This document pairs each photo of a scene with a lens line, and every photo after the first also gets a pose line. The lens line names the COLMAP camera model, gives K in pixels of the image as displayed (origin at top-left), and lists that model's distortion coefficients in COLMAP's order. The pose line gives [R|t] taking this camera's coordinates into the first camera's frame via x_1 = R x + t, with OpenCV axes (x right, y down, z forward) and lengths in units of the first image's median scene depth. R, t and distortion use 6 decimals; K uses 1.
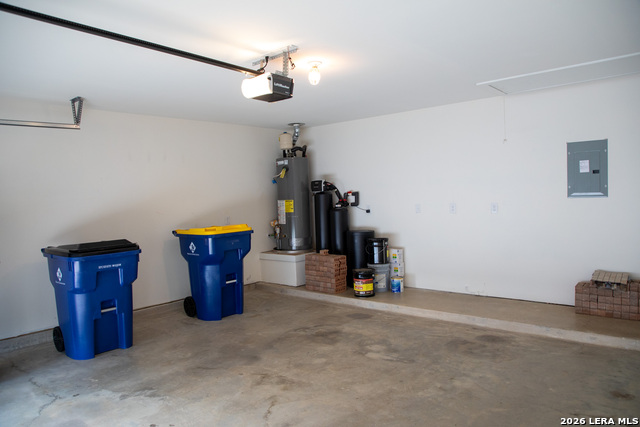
lens RADIAL K [[444.2, 0, 320.0], [0, 444.2, 213.5], [0, 0, 1]] dist [-0.071768, 0.046991]
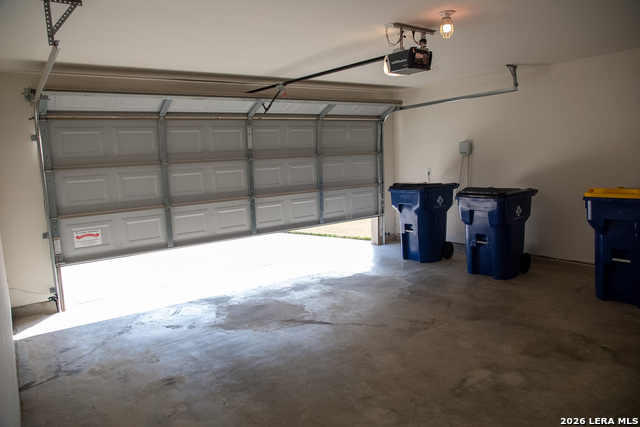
lens RADIAL K [[444.2, 0, 320.0], [0, 444.2, 213.5], [0, 0, 1]] dist [-0.071768, 0.046991]
pose [[-0.237078, 0.170040, -0.956494, 0.893593], [0.015165, 0.985091, 0.171365, -0.093698], [0.971372, 0.026122, -0.236122, 0.914868]]
